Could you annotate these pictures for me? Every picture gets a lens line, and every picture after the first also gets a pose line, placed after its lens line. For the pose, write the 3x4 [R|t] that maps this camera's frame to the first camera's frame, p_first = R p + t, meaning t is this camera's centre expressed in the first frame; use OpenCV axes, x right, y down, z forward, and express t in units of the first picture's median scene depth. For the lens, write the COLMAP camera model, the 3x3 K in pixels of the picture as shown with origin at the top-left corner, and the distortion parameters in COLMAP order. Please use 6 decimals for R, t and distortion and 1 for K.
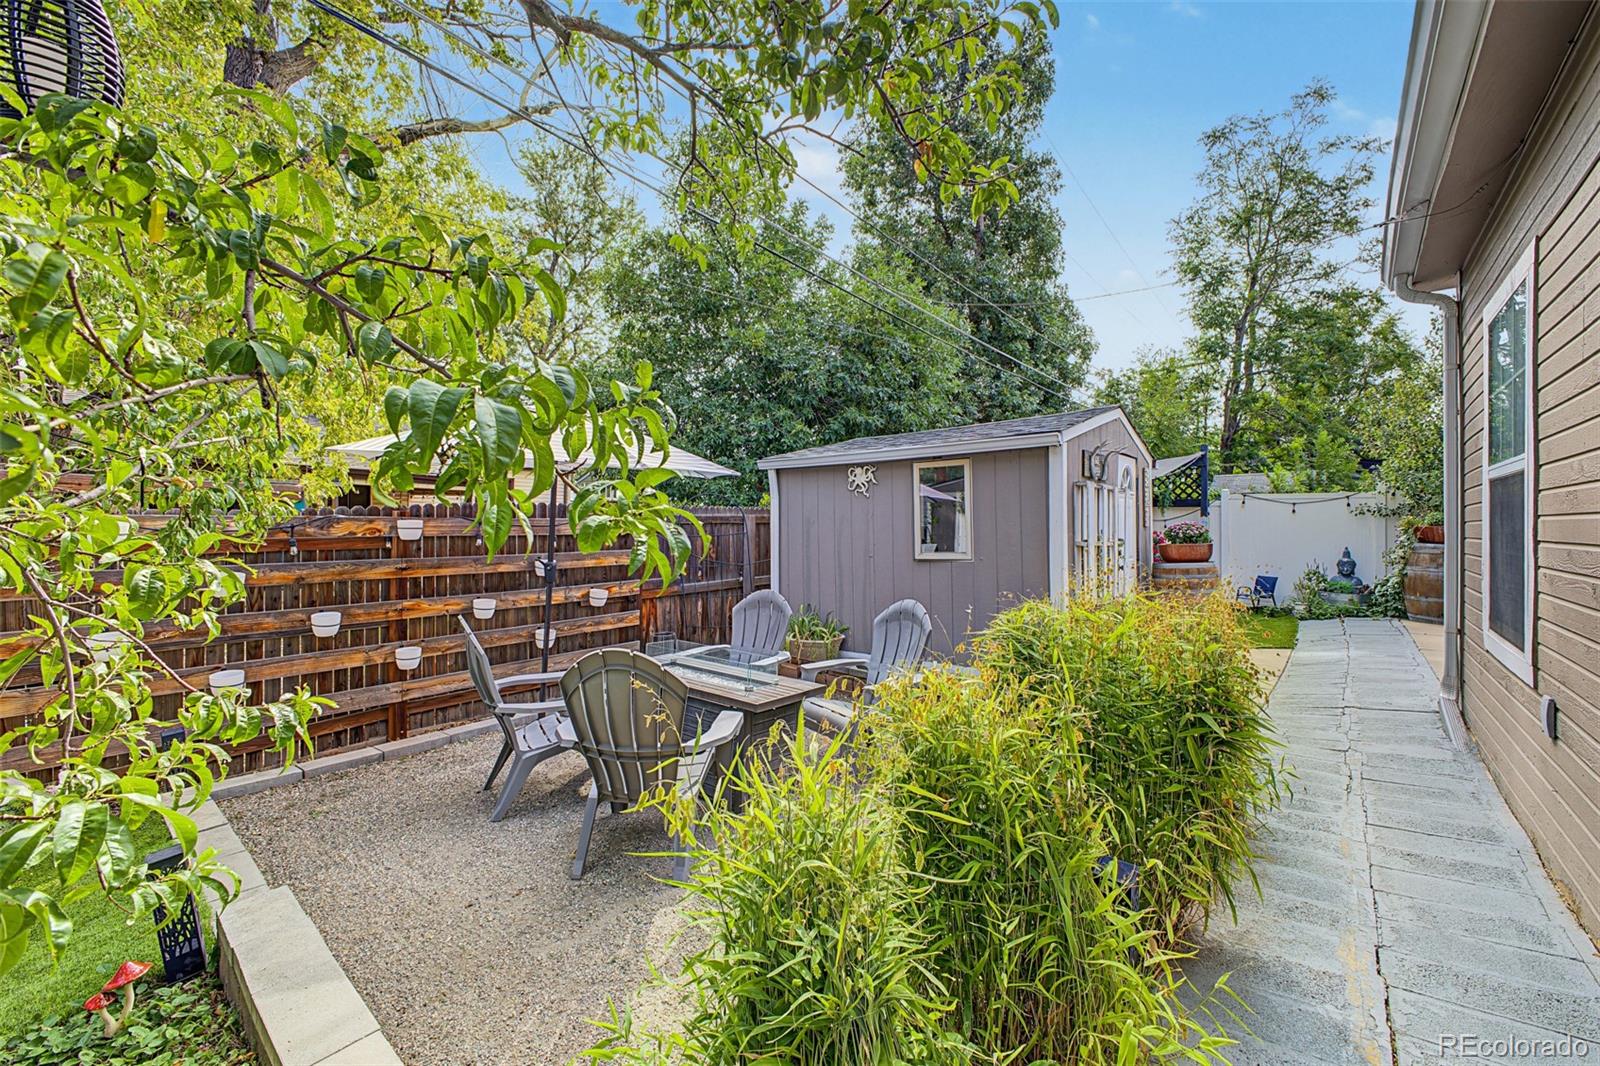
lens RADIAL K [[642.3, 0, 804.3], [0, 642.3, 521.2], [0, 0, 1]] dist [0.010836, -0.000239]
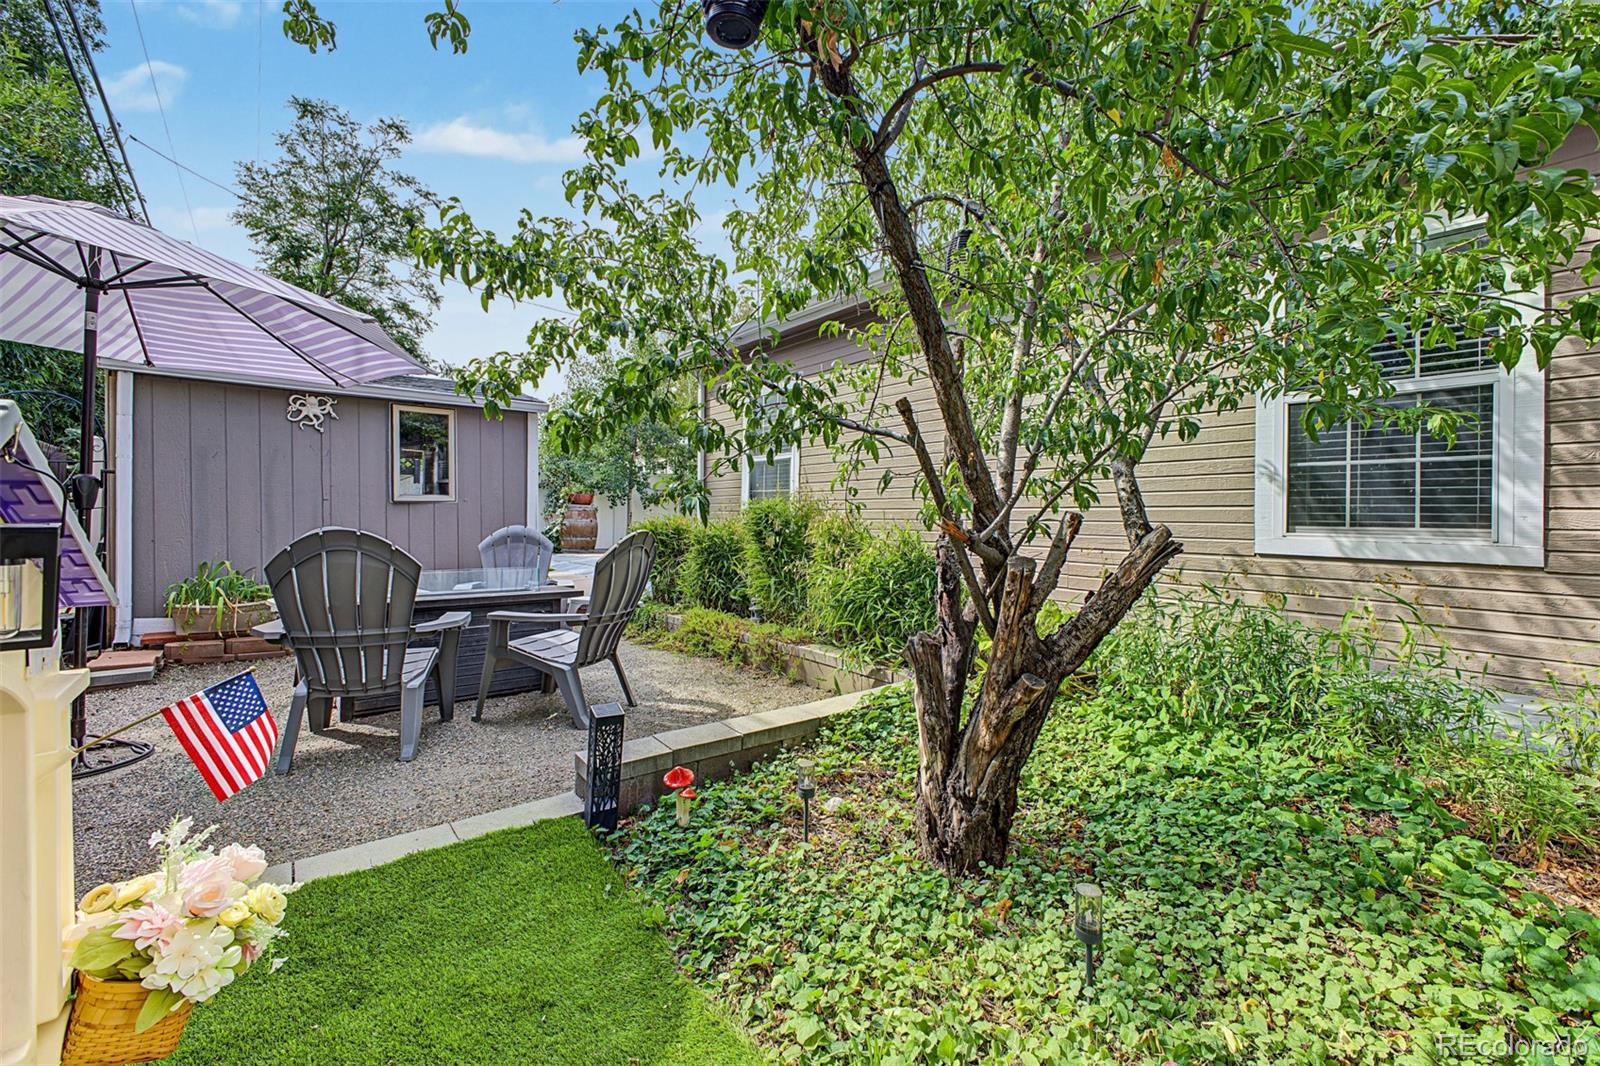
lens RADIAL K [[640.9, 0, 801.2], [0, 640.9, 521.3], [0, 0, 1]] dist [0.022095, -0.008906]
pose [[0.190171, -0.003867, 0.981743, -0.728669], [-0.014972, 0.999865, 0.006839, 0.078182], [-0.981637, -0.016000, 0.190087, 0.198471]]
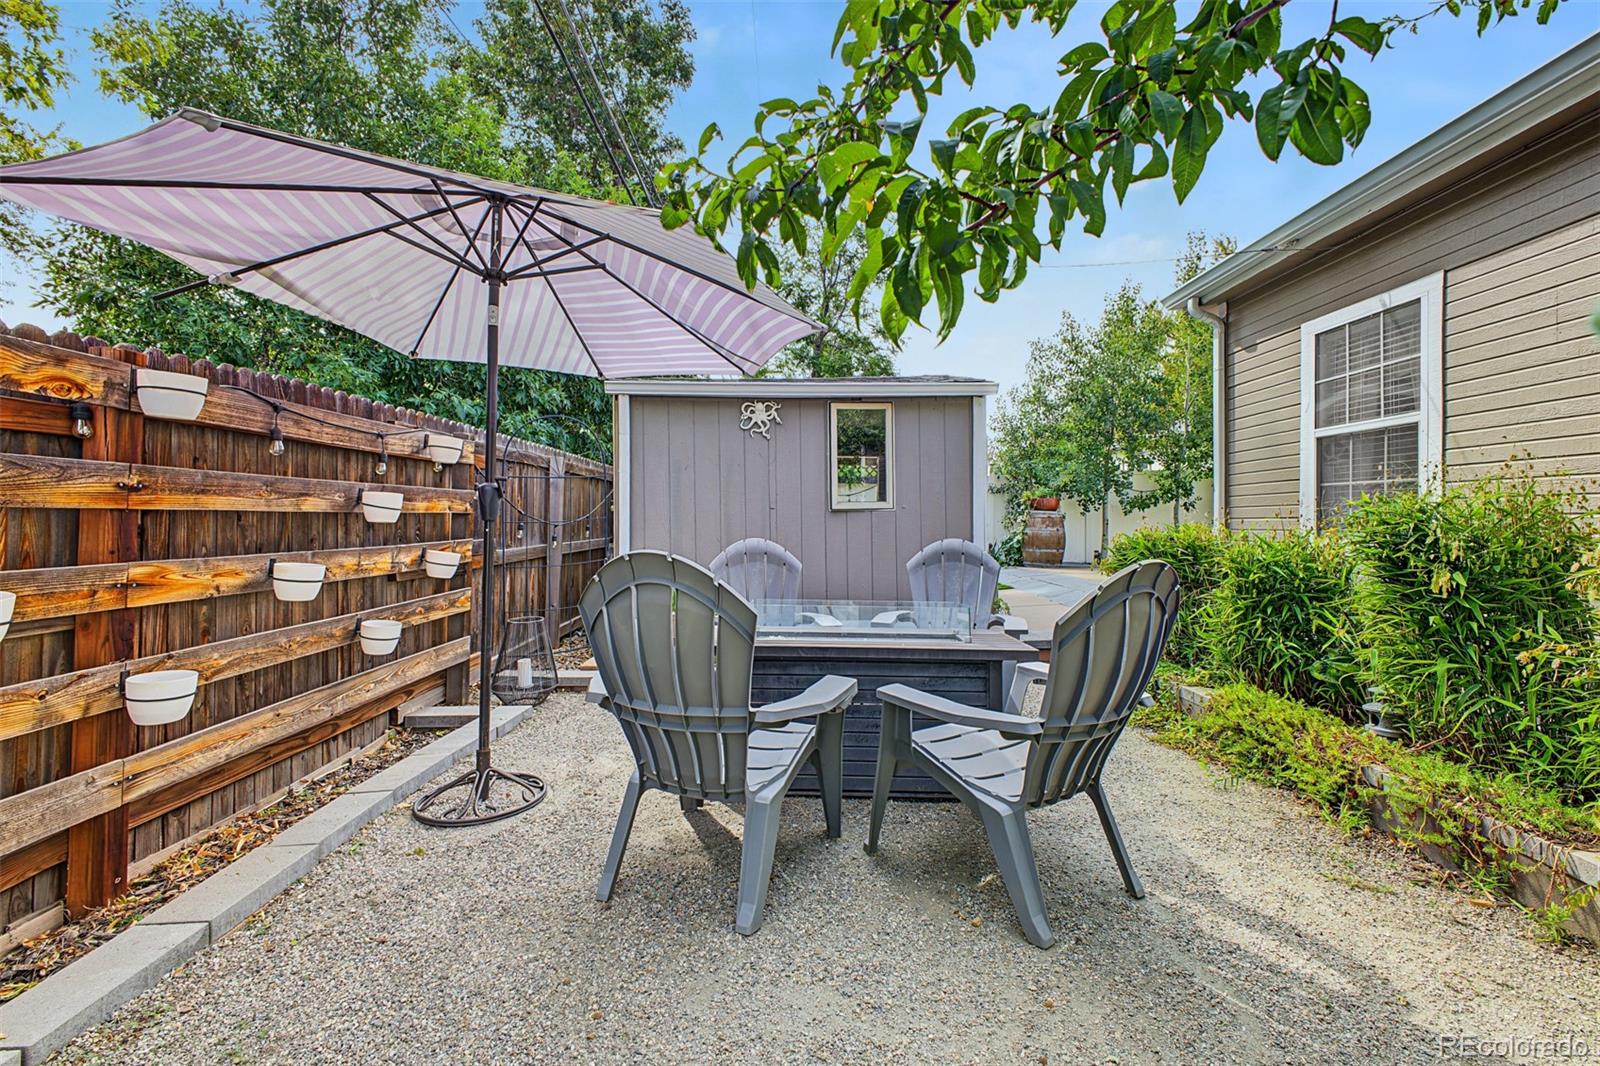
lens RADIAL K [[666.3, 0, 794.9], [0, 666.3, 506.2], [0, 0, 1]] dist [0.024147, -0.010264]
pose [[0.772461, 0.020310, 0.634738, -0.483394], [-0.012031, 0.999777, -0.017350, 0.075199], [-0.634949, 0.005766, 0.772533, 0.328900]]
